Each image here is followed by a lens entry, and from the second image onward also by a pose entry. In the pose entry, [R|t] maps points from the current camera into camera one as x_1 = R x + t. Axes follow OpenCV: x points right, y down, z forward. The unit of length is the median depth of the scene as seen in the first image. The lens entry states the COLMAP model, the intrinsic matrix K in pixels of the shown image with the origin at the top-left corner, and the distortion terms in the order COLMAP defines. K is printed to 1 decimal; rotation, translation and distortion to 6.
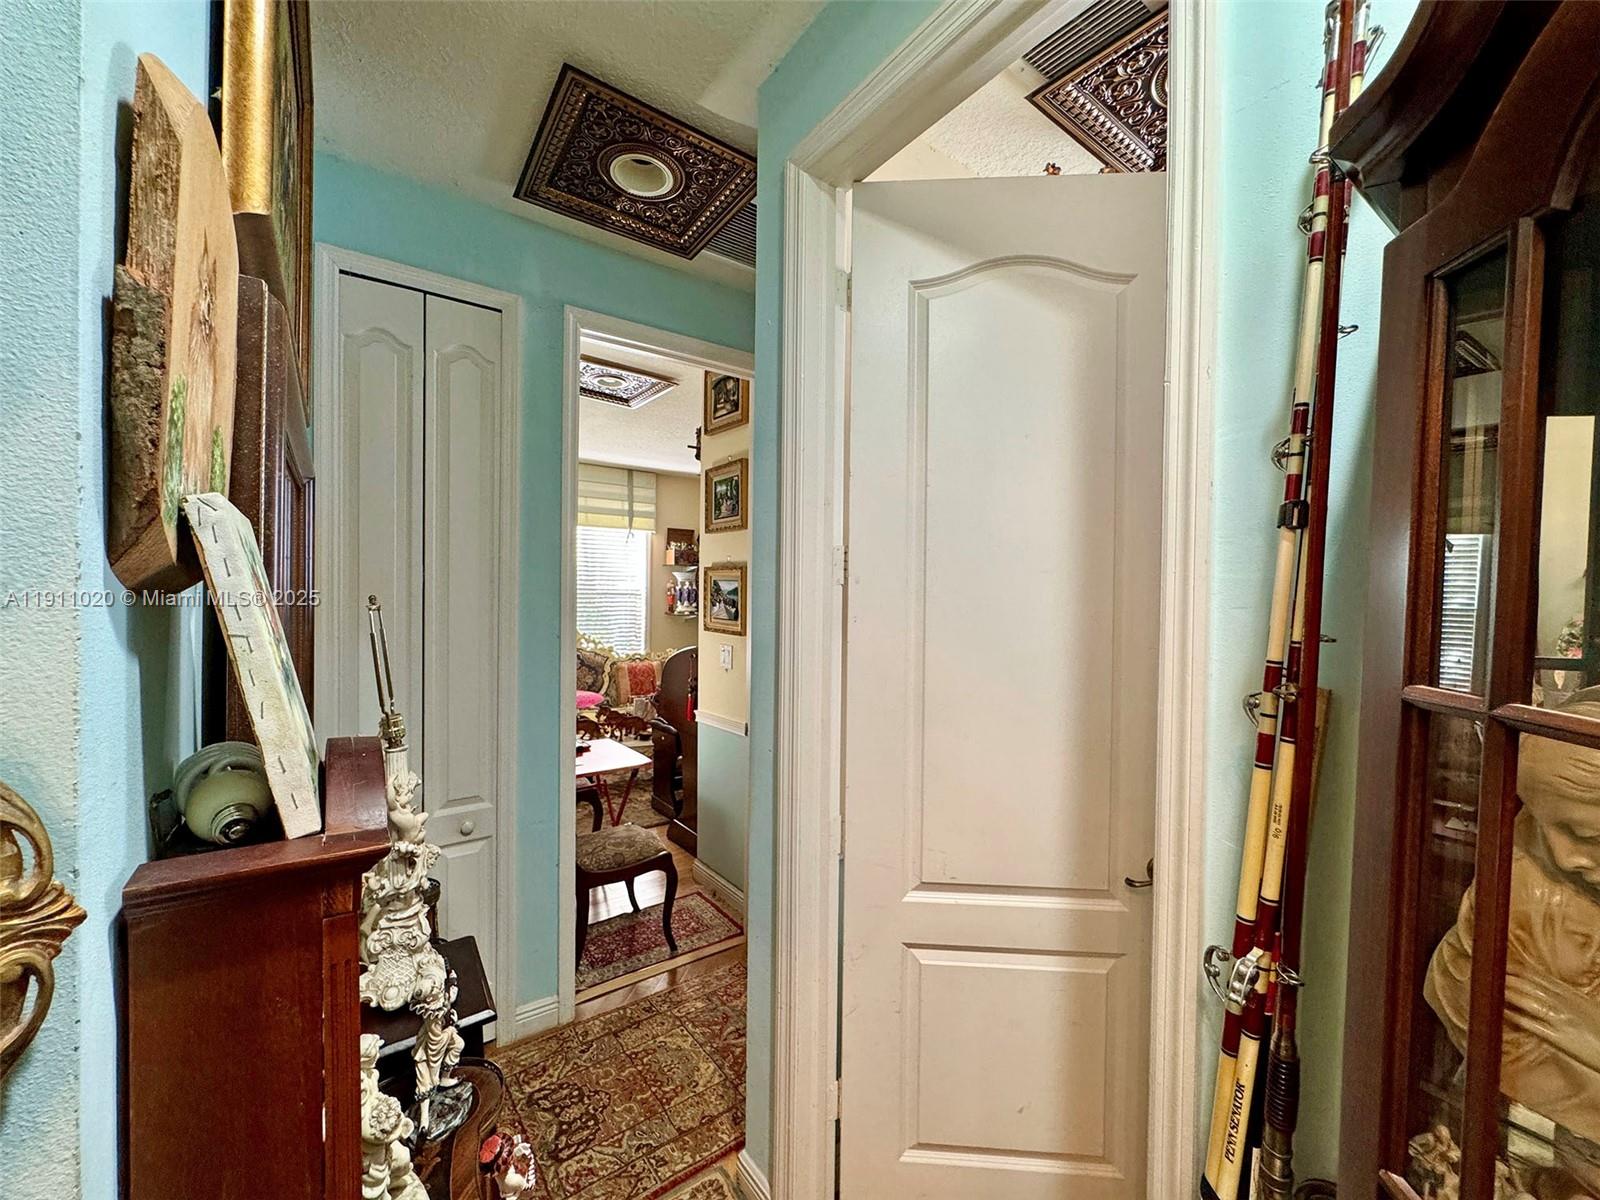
lens RADIAL K [[635.8, 0, 799.8], [0, 635.8, 605.3], [0, 0, 1]] dist [-0.004110, 0.000108]
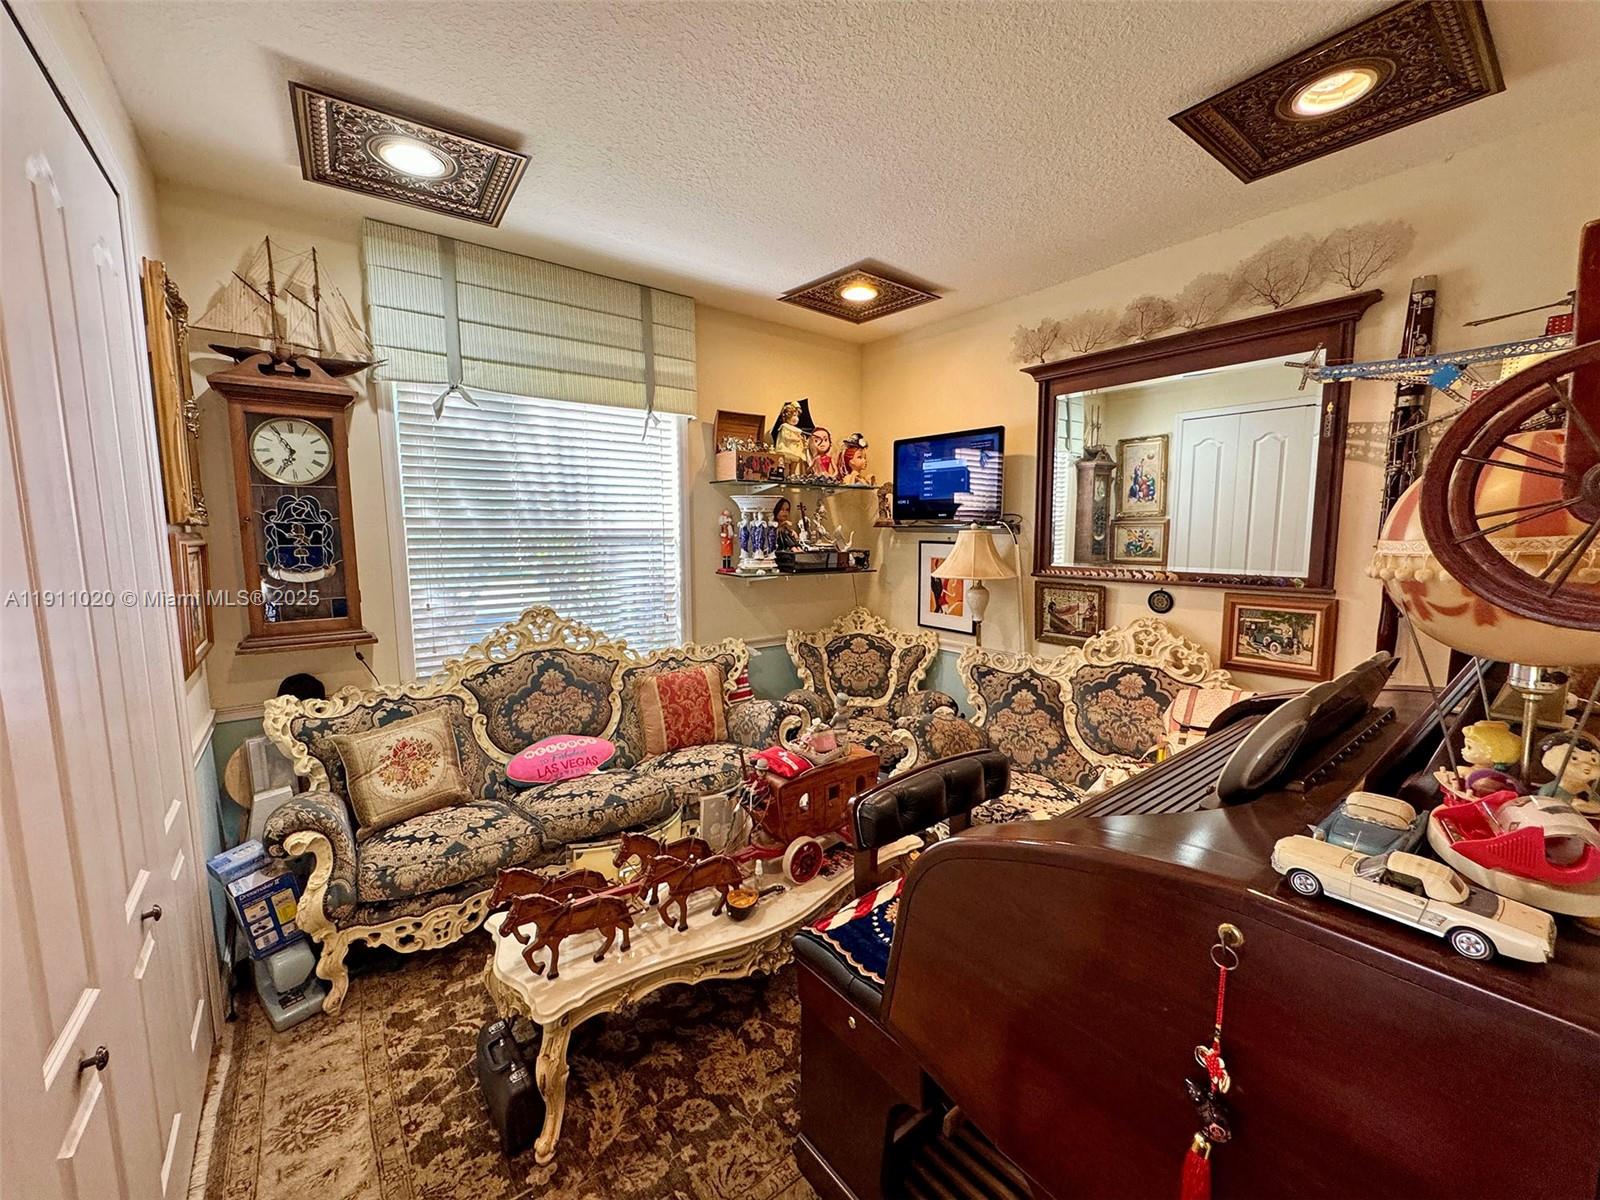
lens RADIAL K [[635.8, 0, 802.5], [0, 635.8, 598.1], [0, 0, 1]] dist [-0.004110, 0.000108]
pose [[0.999265, -0.020784, 0.032209, -0.163137], [0.017718, 0.995536, 0.092706, -0.015155], [-0.033992, -0.092067, 0.995172, 0.473559]]
